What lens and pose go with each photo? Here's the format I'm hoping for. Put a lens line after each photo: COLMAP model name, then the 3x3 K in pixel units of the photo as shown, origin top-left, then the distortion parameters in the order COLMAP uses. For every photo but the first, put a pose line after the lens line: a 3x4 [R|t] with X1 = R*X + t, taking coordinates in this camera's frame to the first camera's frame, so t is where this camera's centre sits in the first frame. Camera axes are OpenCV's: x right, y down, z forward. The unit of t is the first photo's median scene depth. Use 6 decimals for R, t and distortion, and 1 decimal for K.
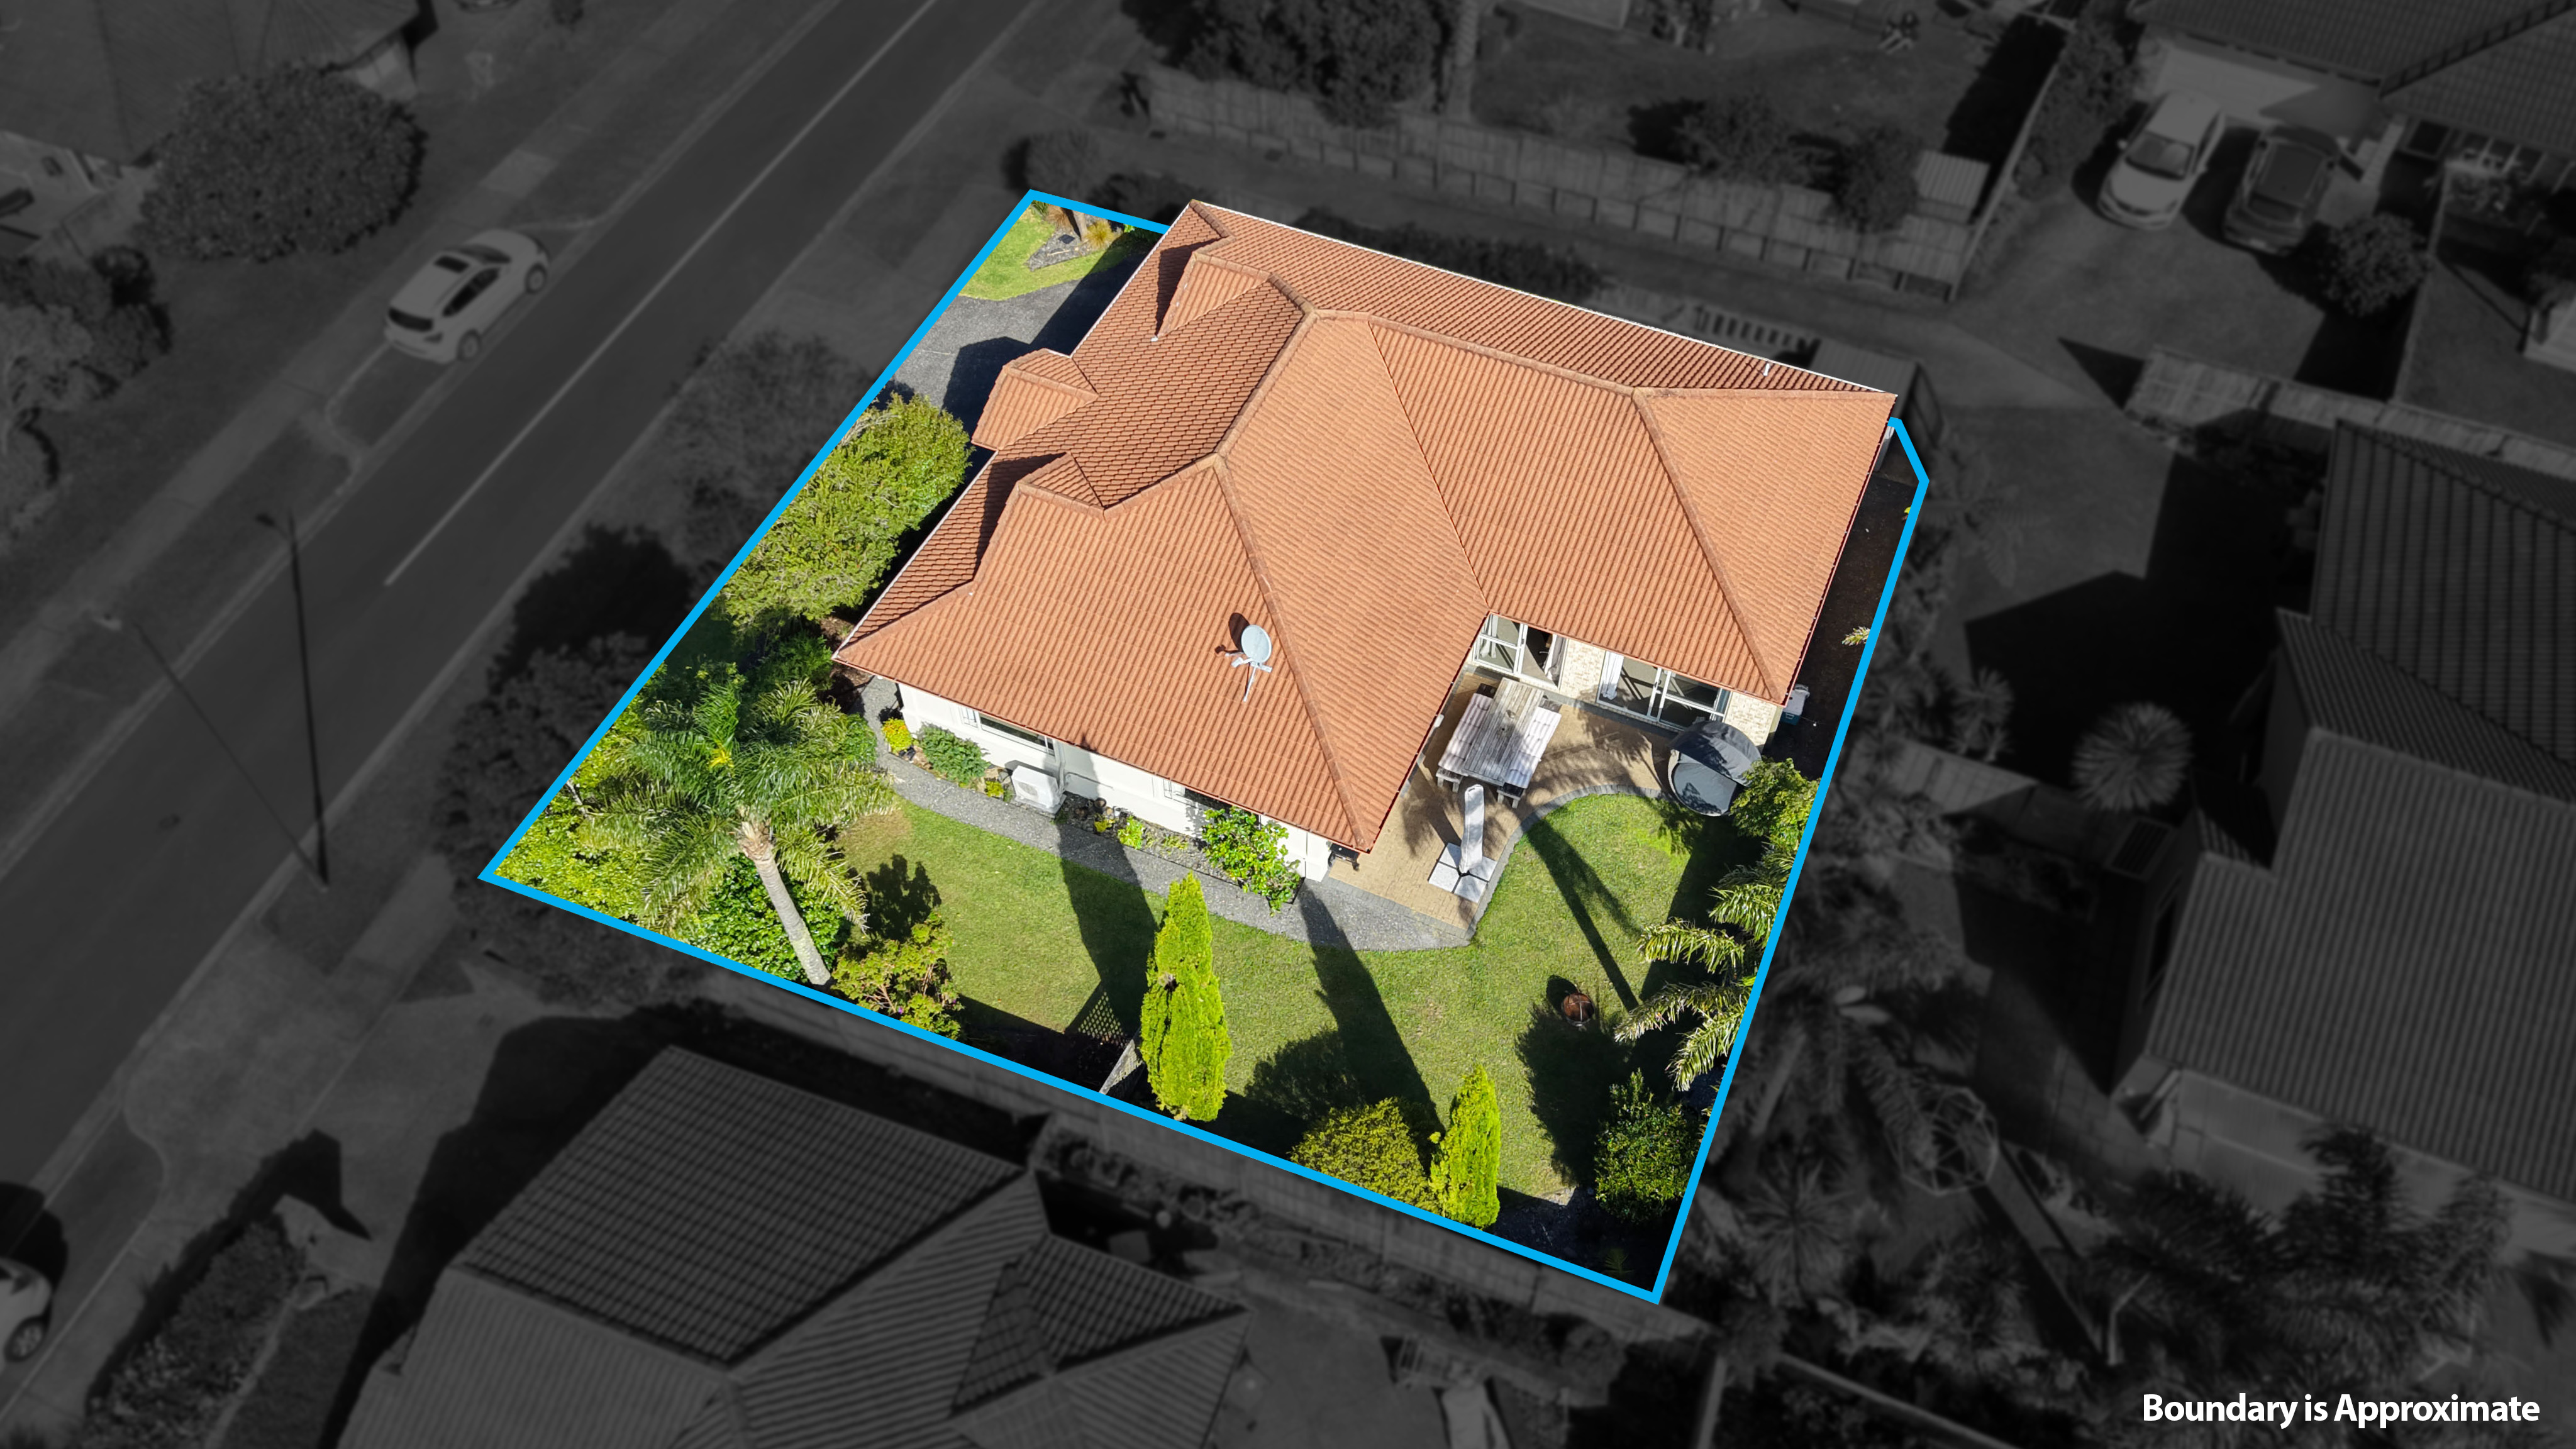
lens RADIAL K [[2038.5, 0, 1306.4], [0, 2038.5, 732.2], [0, 0, 1]] dist [0.031954, -0.010512]
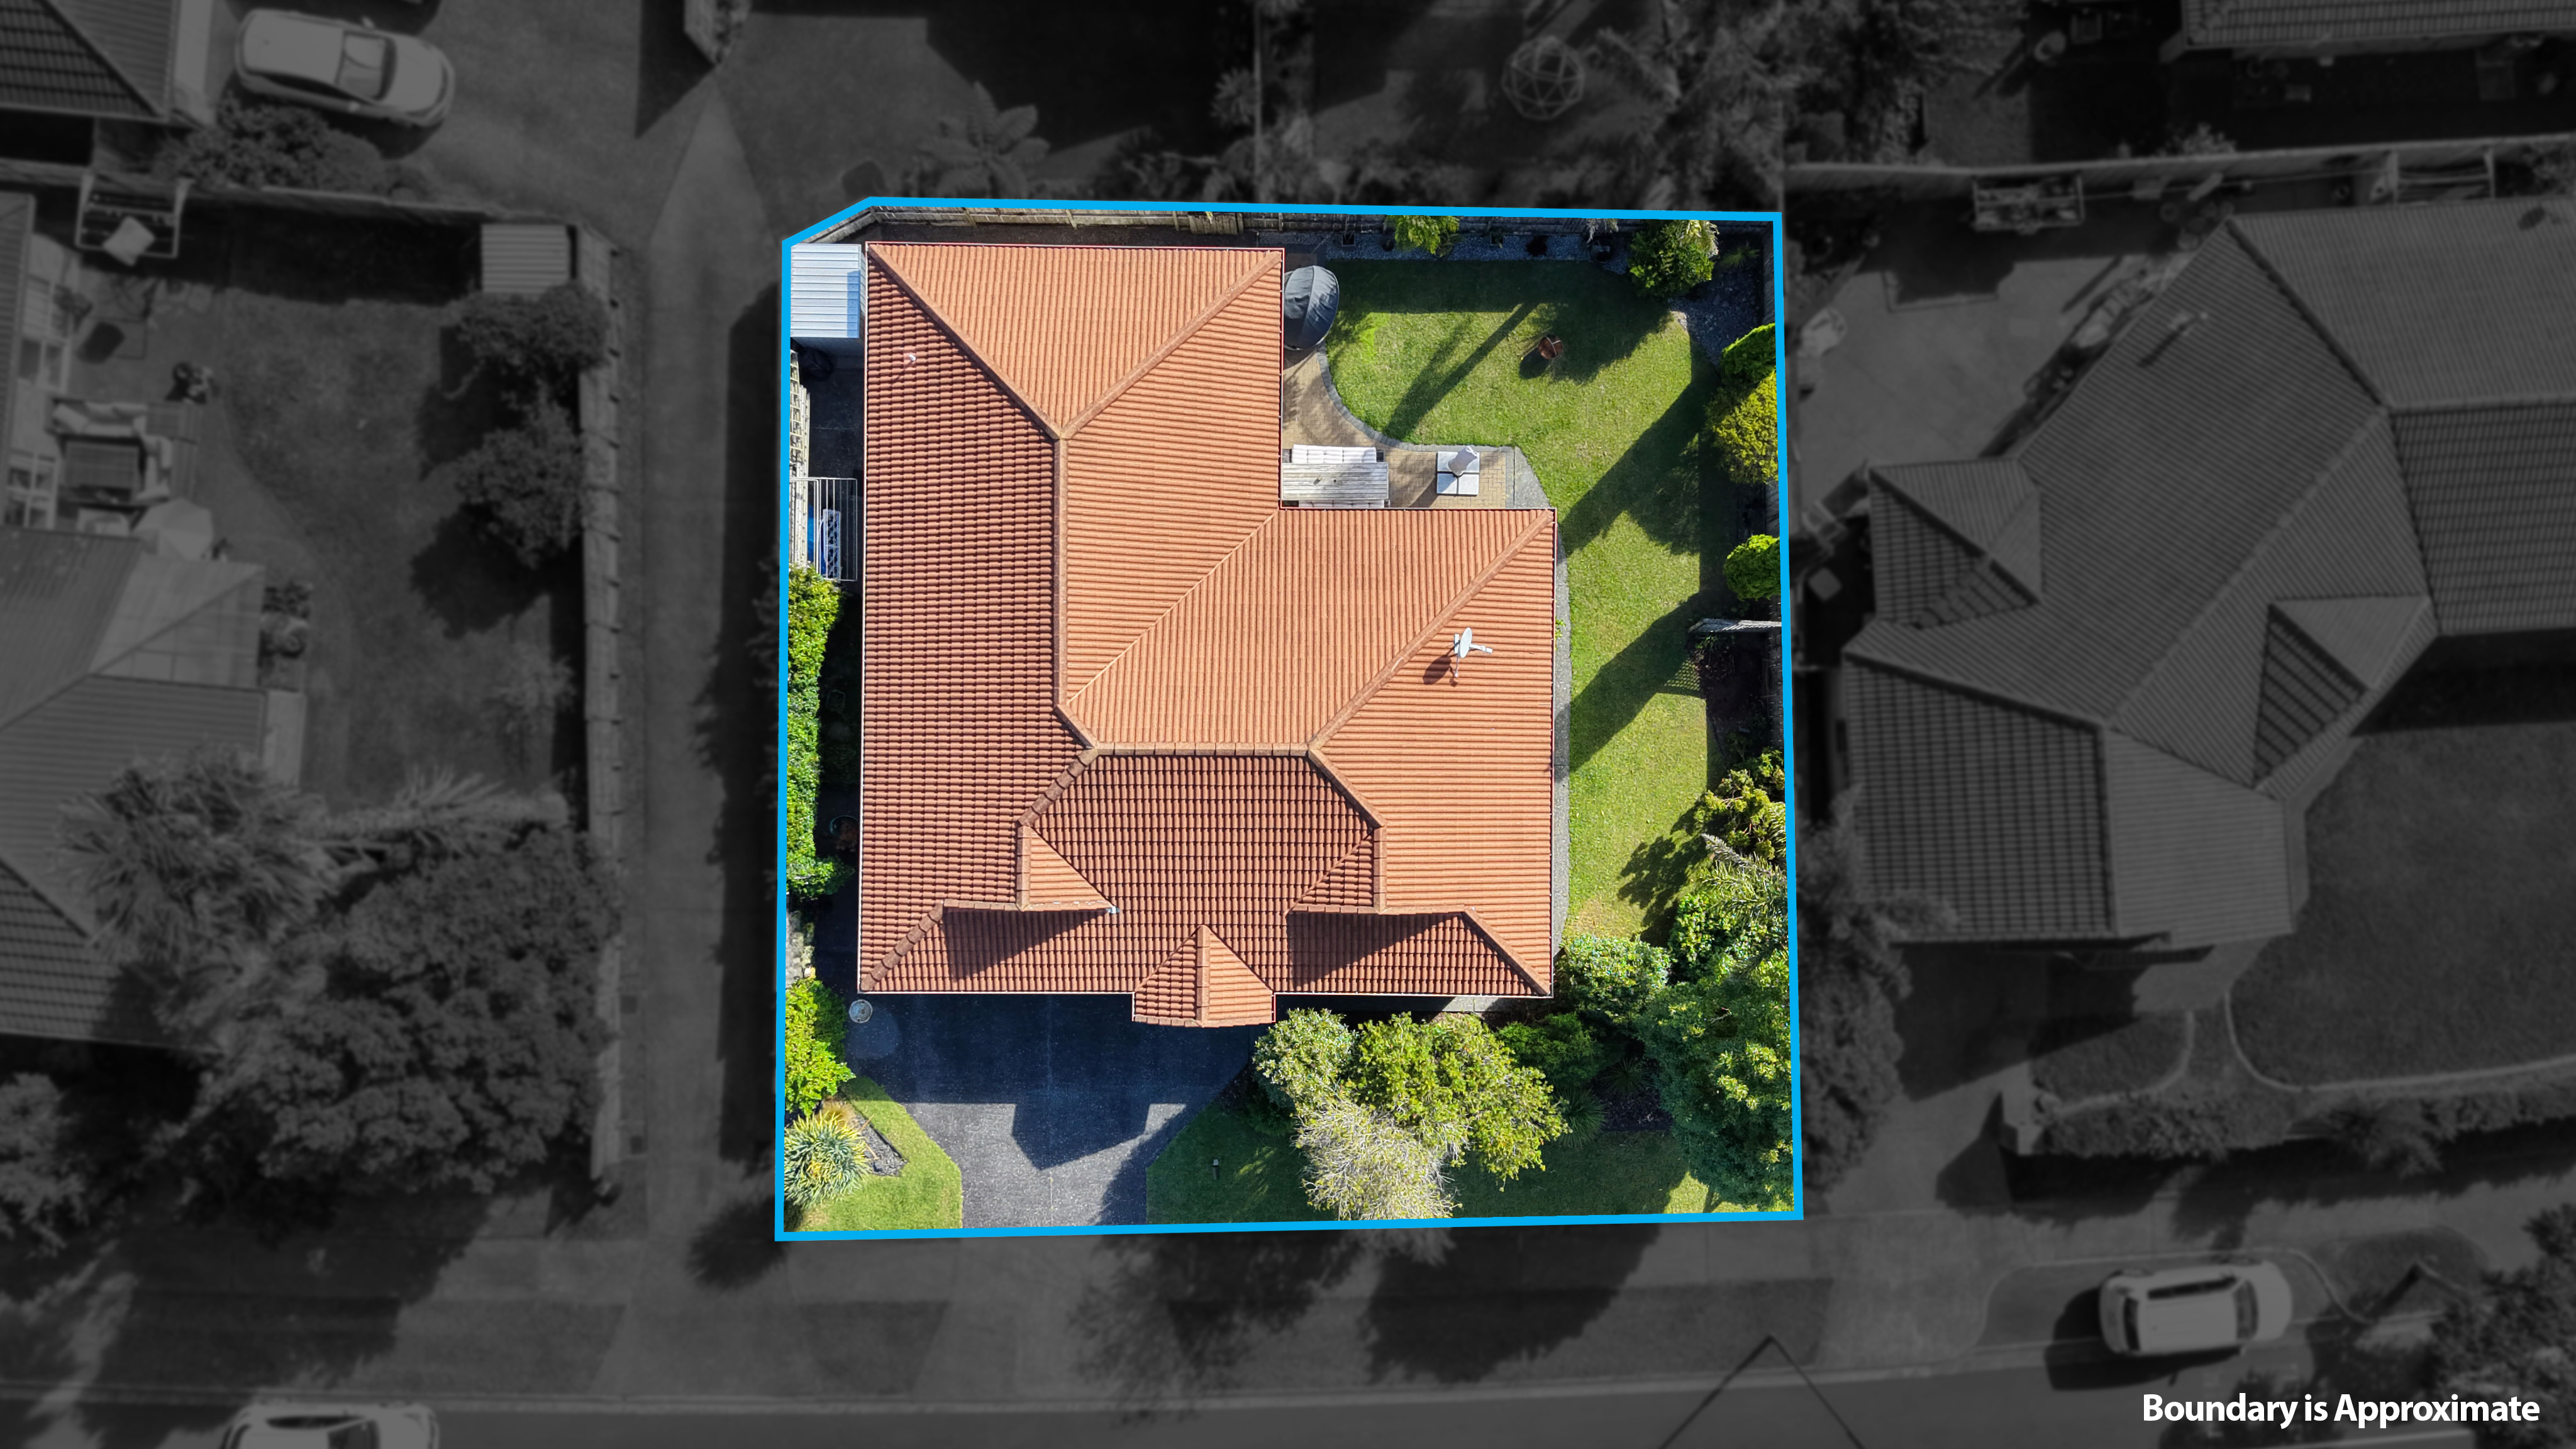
lens RADIAL K [[2038.5, 0, 1306.4], [0, 2038.5, 732.2], [0, 0, 1]] dist [0.031954, -0.010512]
pose [[-0.396480, -0.918006, 0.008320, -0.044528], [0.673040, -0.284493, 0.682702, -0.916961], [-0.624357, 0.276277, 0.730650, 0.183338]]
